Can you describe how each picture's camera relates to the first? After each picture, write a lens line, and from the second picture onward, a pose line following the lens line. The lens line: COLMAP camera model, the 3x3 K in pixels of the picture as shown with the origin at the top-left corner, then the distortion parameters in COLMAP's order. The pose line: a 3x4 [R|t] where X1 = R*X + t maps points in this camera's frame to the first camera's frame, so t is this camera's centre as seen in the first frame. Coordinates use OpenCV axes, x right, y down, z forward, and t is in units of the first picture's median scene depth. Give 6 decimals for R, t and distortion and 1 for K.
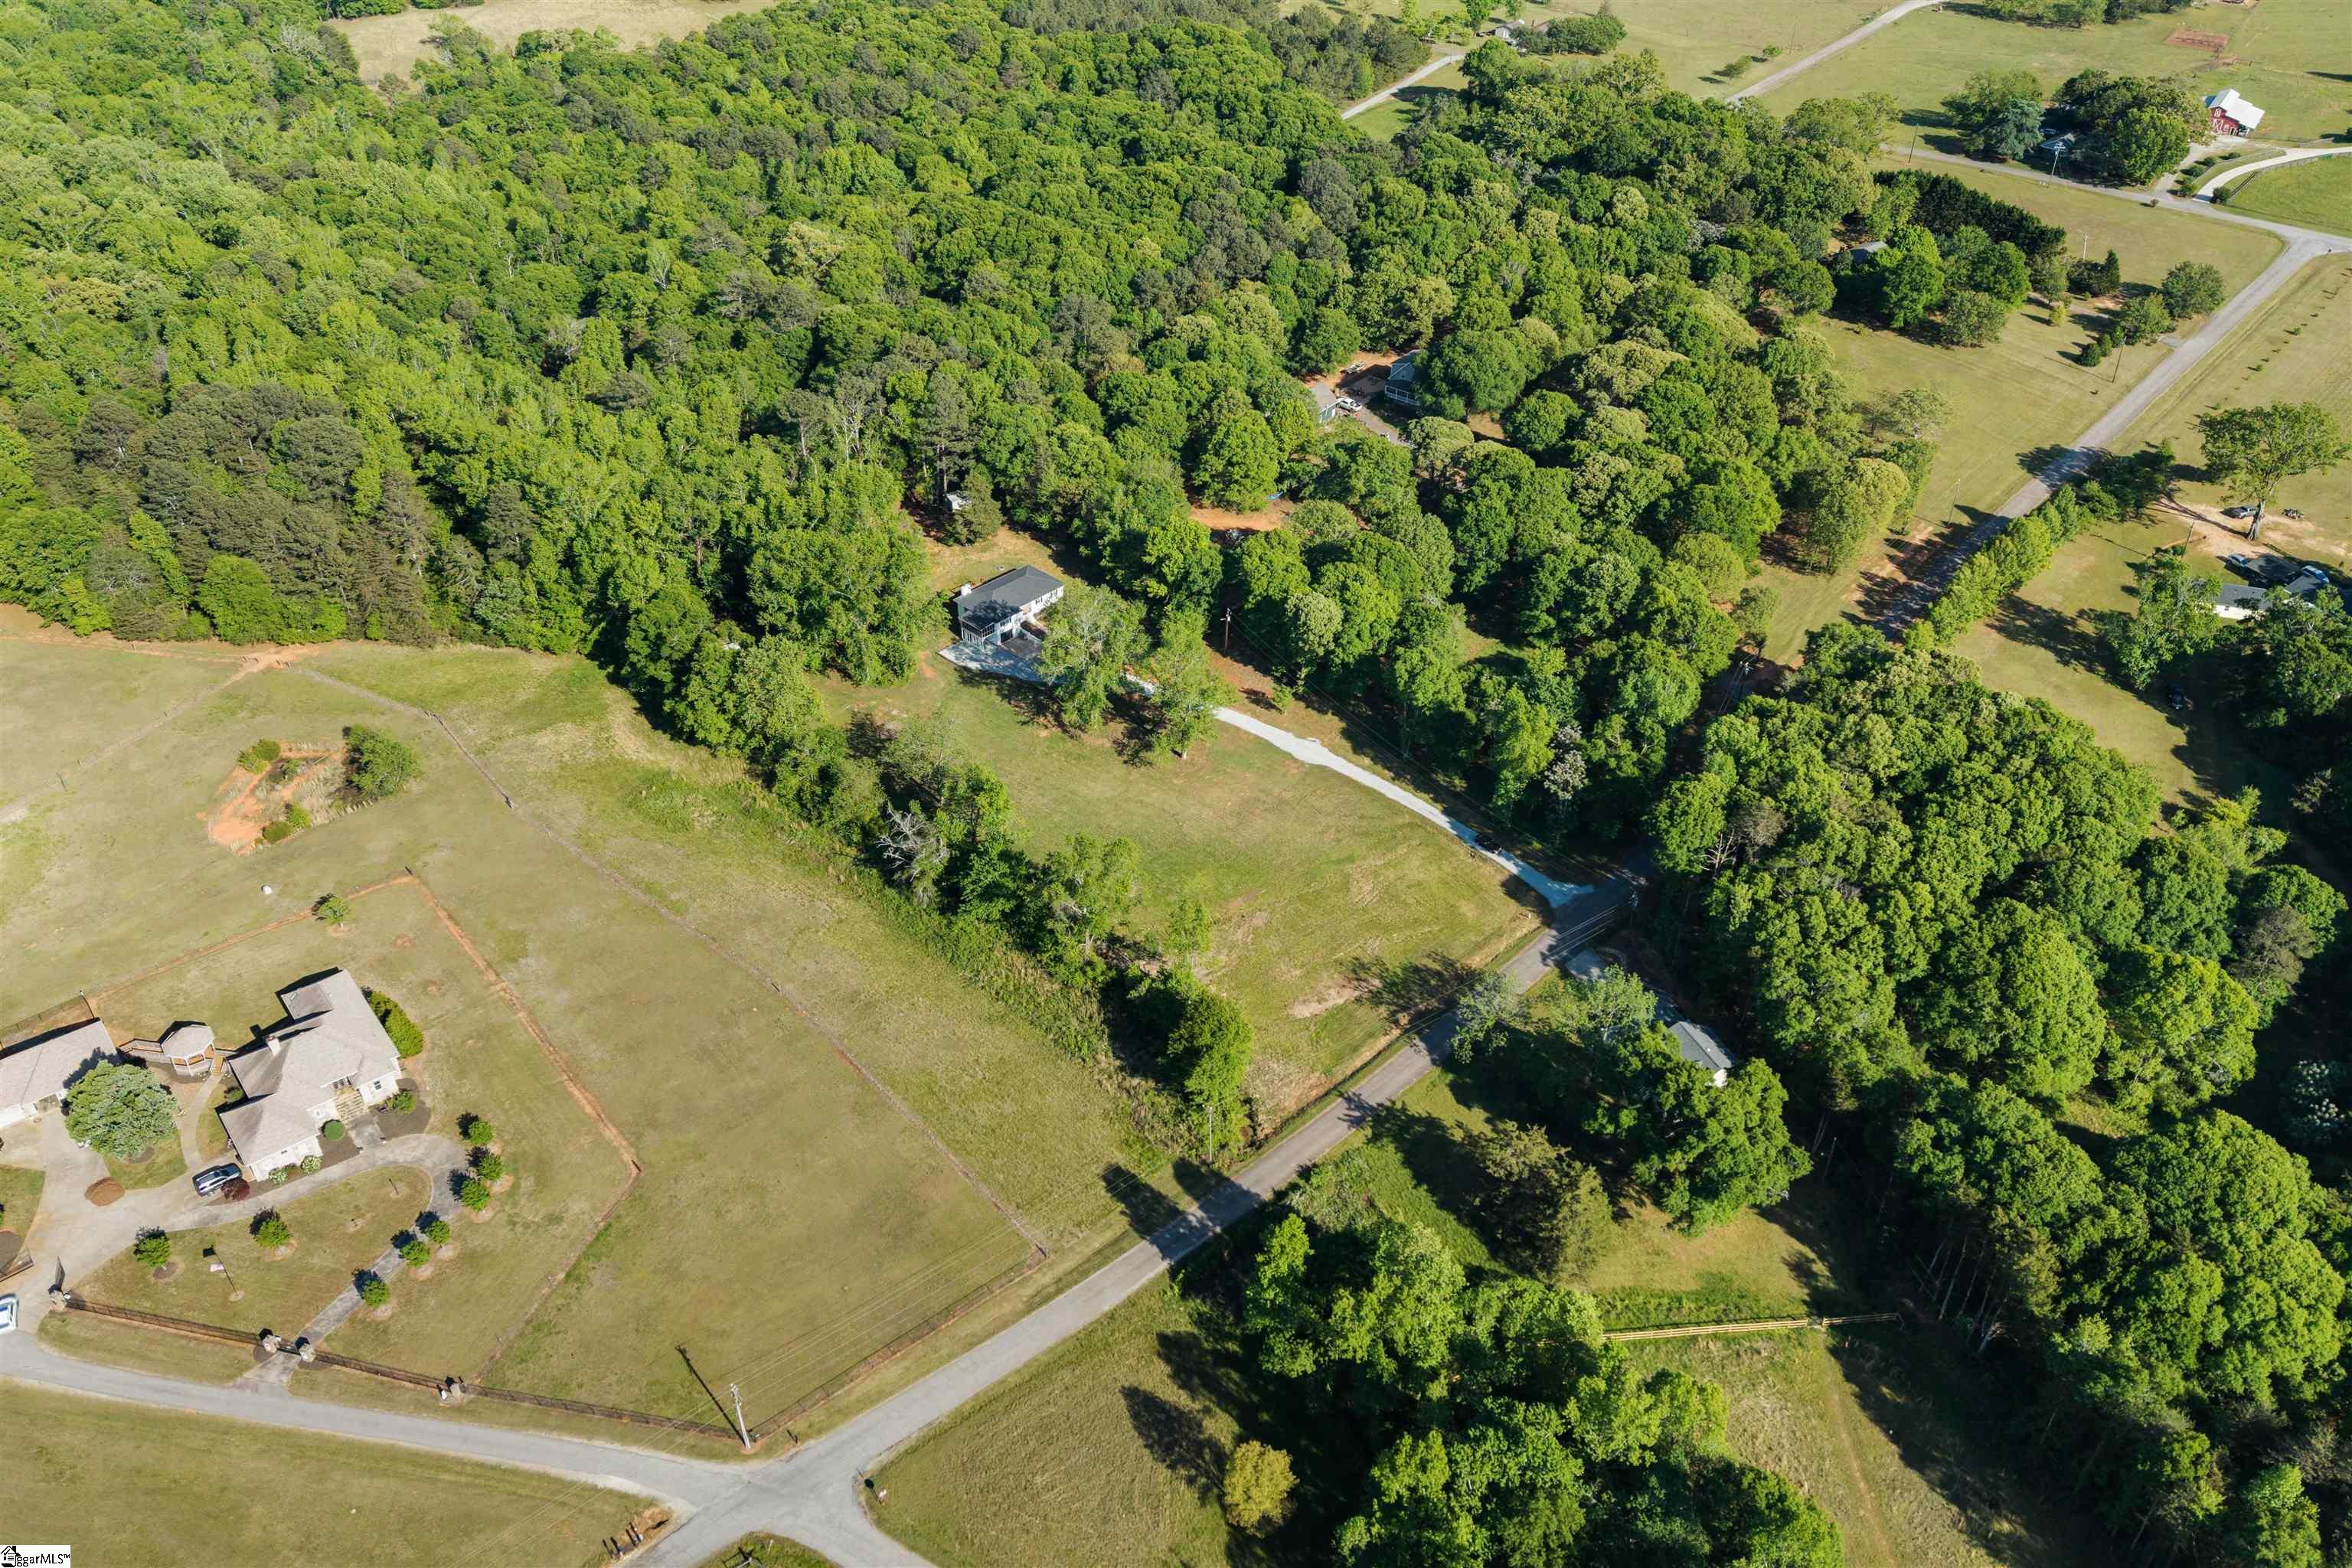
lens RADIAL K [[1855.9, 0, 1176.0], [0, 1855.9, 784.0], [0, 0, 1]] dist [0.024317, -0.002738]
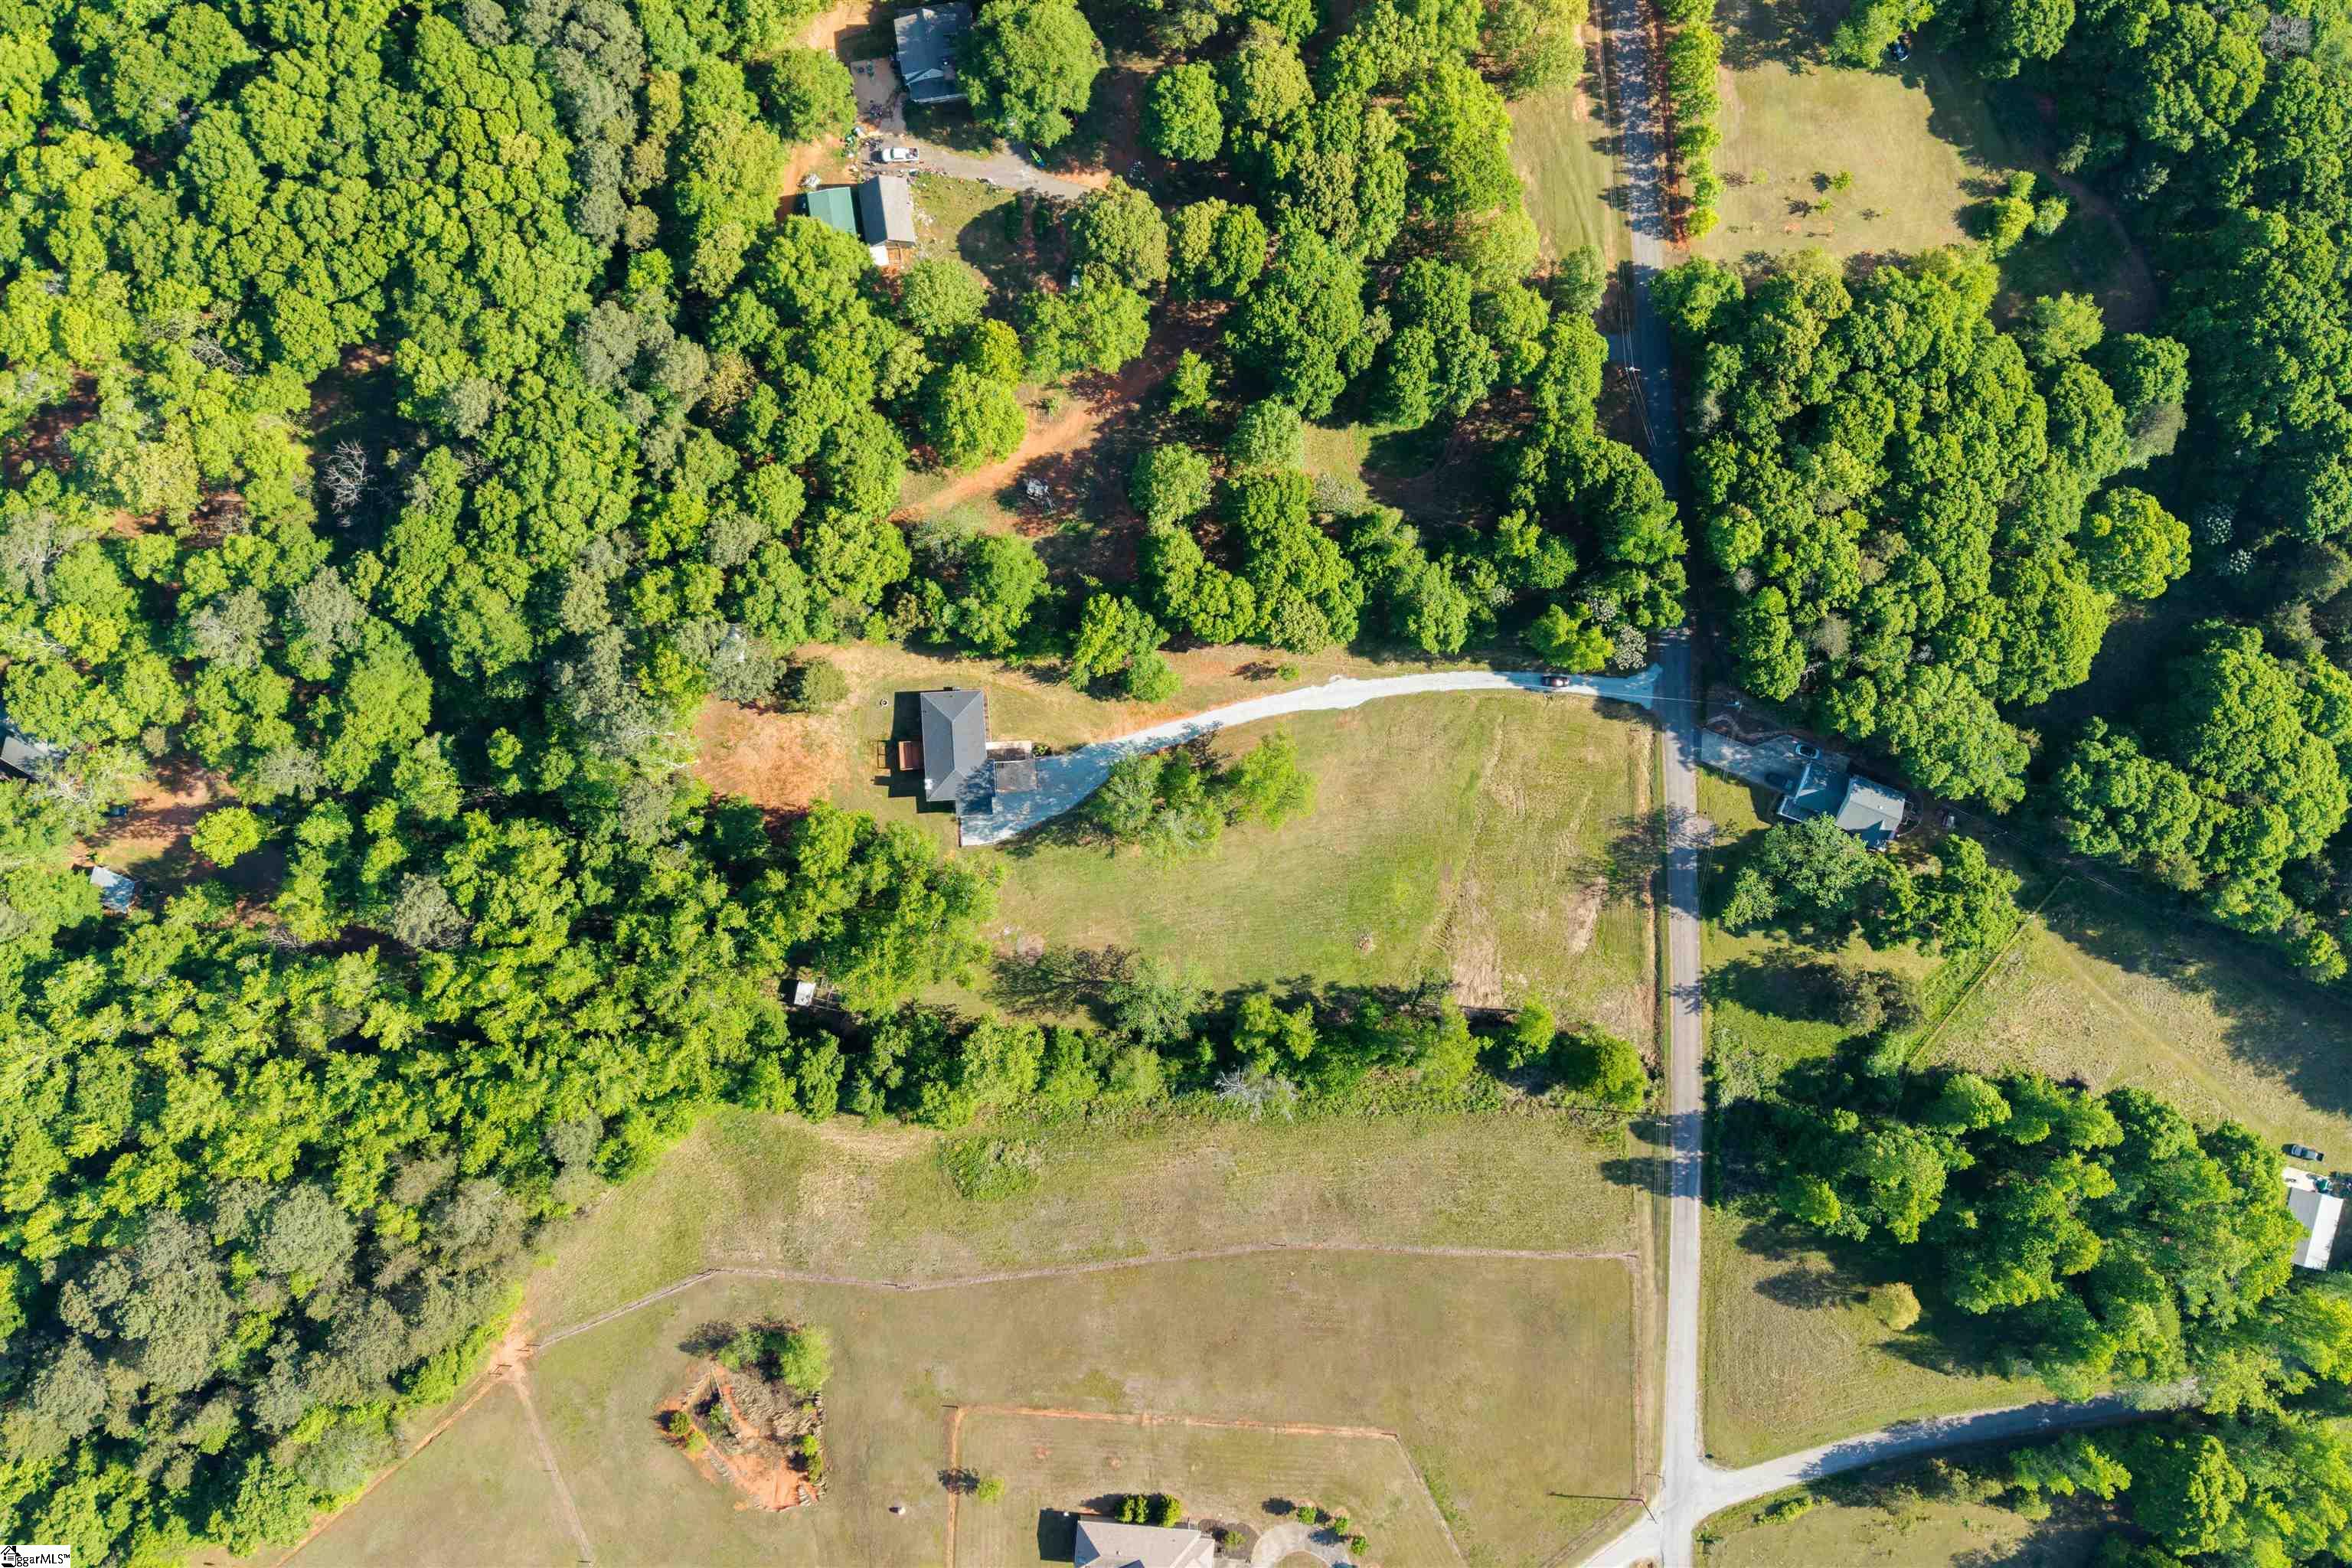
lens RADIAL K [[1855.9, 0, 1176.0], [0, 1855.9, 784.0], [0, 0, 1]] dist [0.024317, -0.002738]
pose [[0.677344, -0.735662, -0.002730, -0.033140], [0.433213, 0.395867, 0.809701, -1.067451], [-0.594586, -0.549628, 0.586836, 0.494484]]
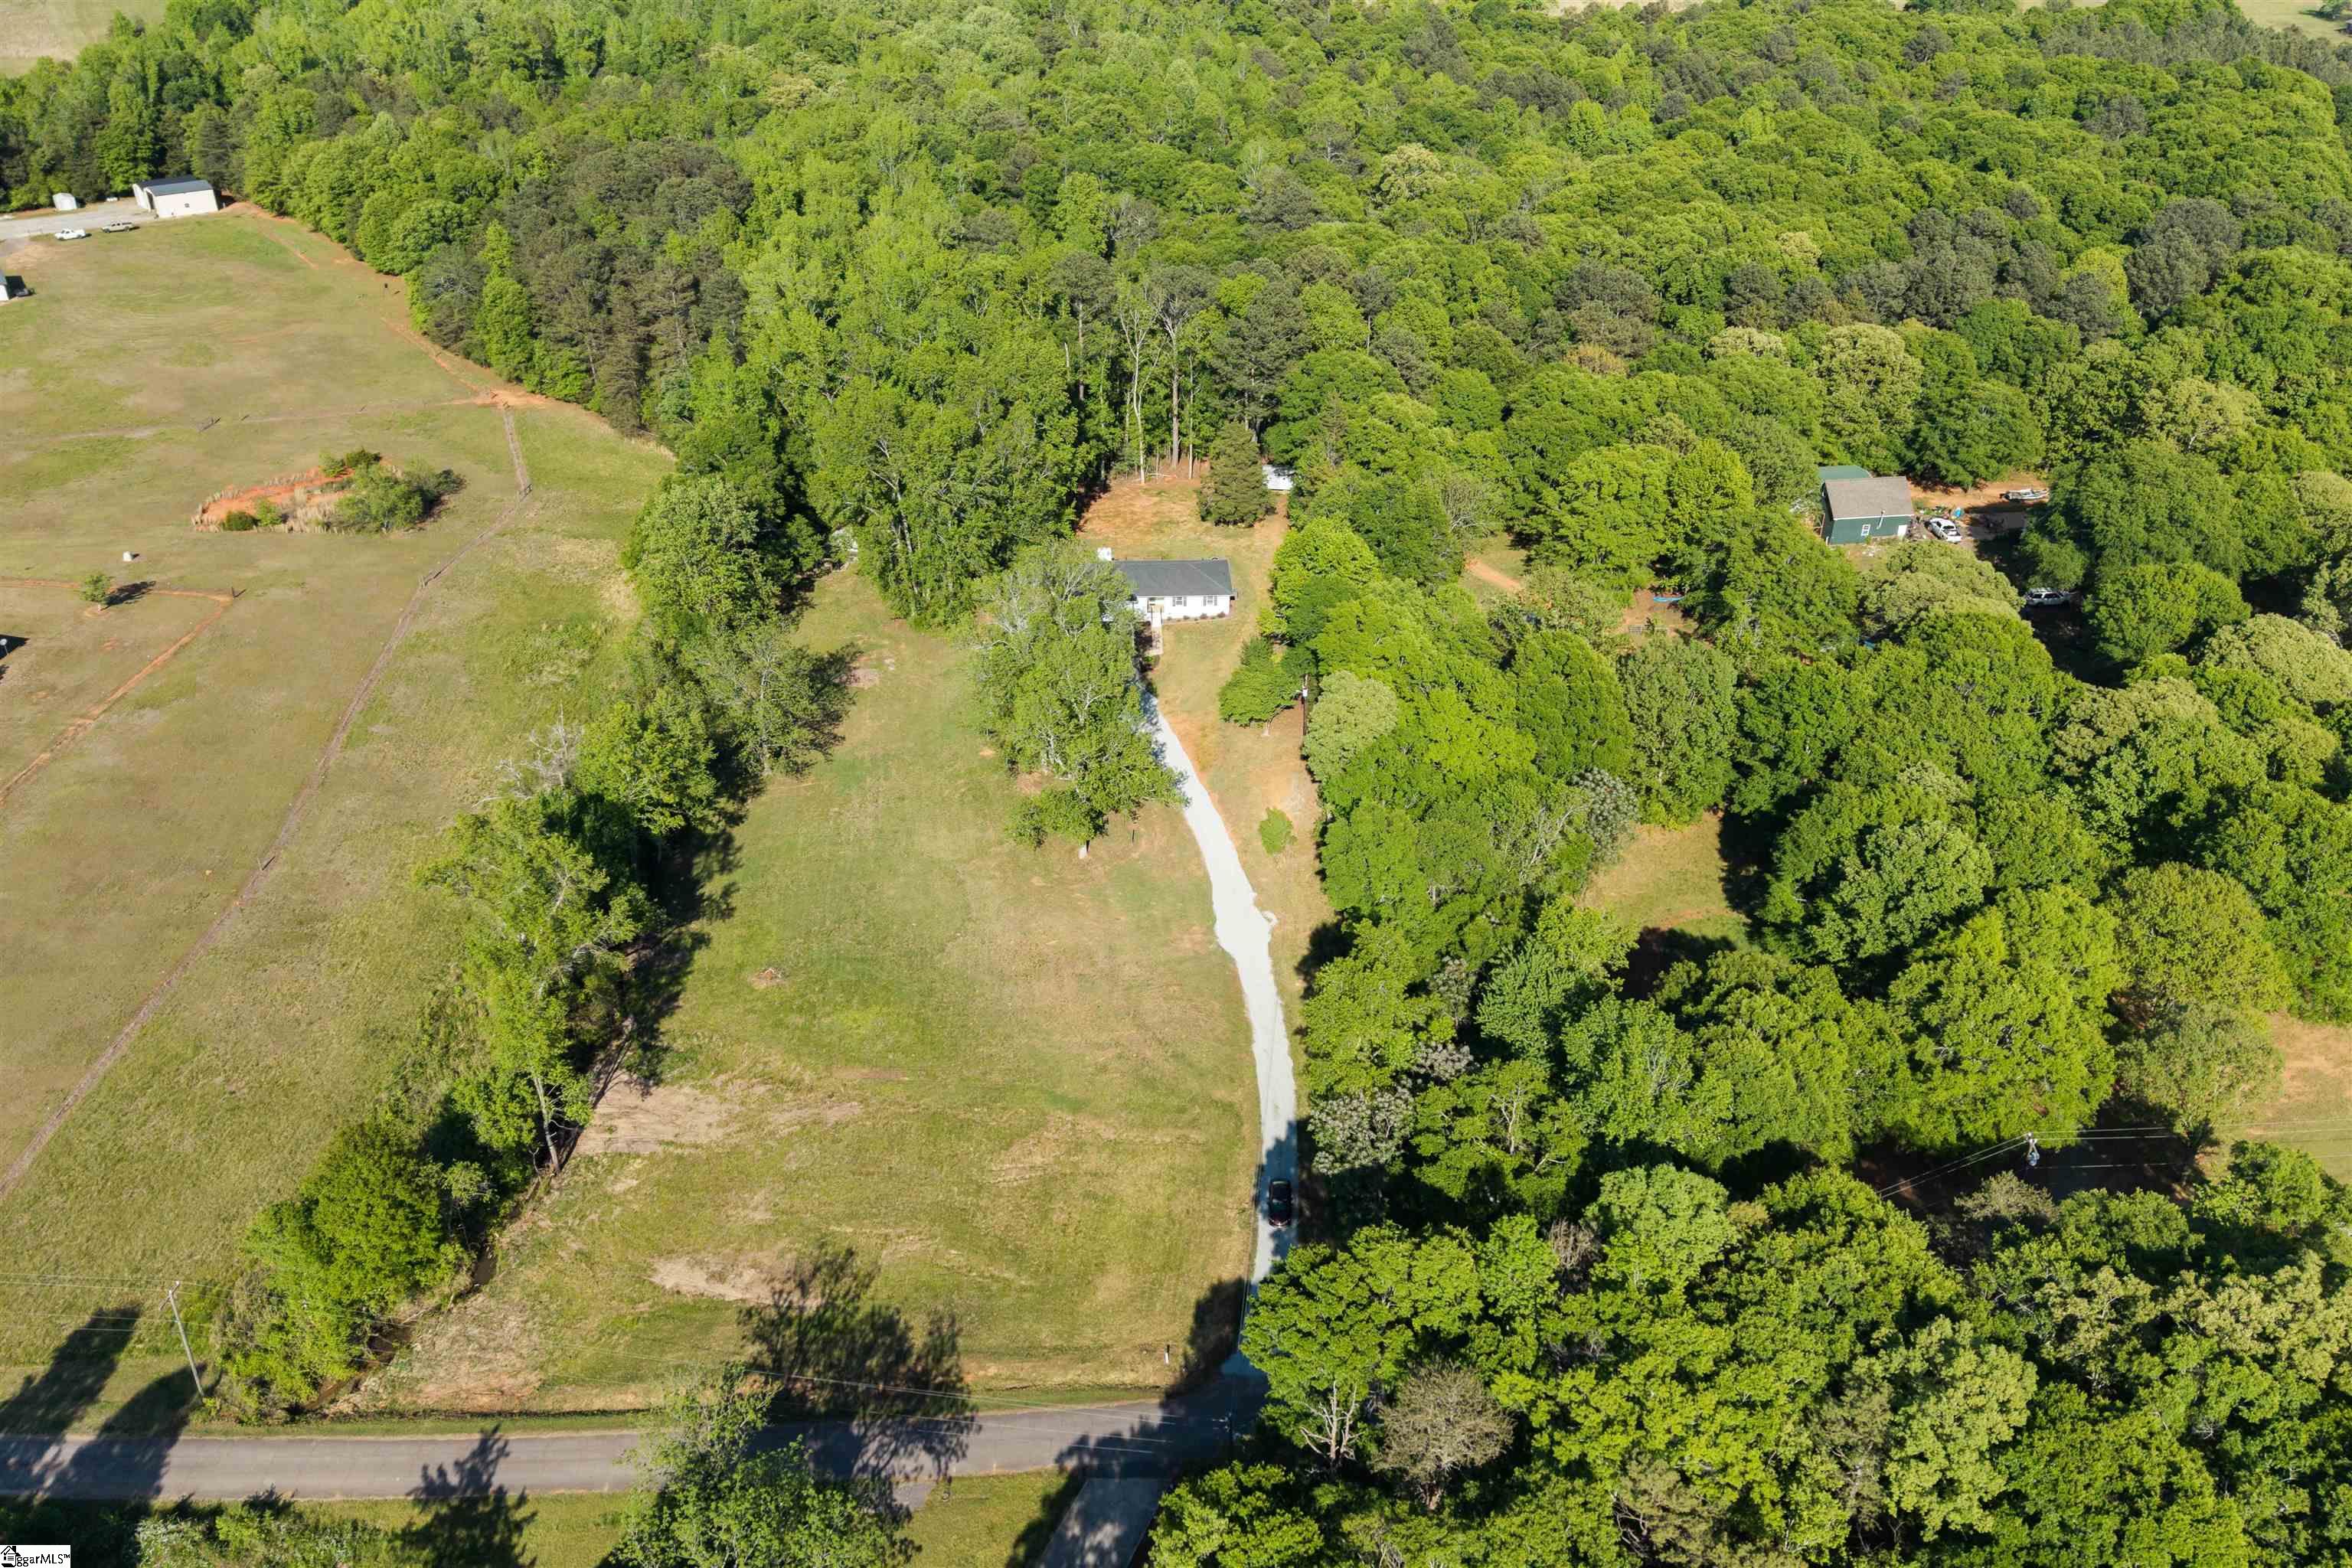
lens RADIAL K [[1855.9, 0, 1176.0], [0, 1855.9, 784.0], [0, 0, 1]] dist [0.024317, -0.002738]
pose [[0.729817, 0.357576, -0.582672, 0.444849], [-0.408956, 0.911341, 0.047044, -0.093149], [0.547835, 0.203954, 0.811344, 0.624497]]
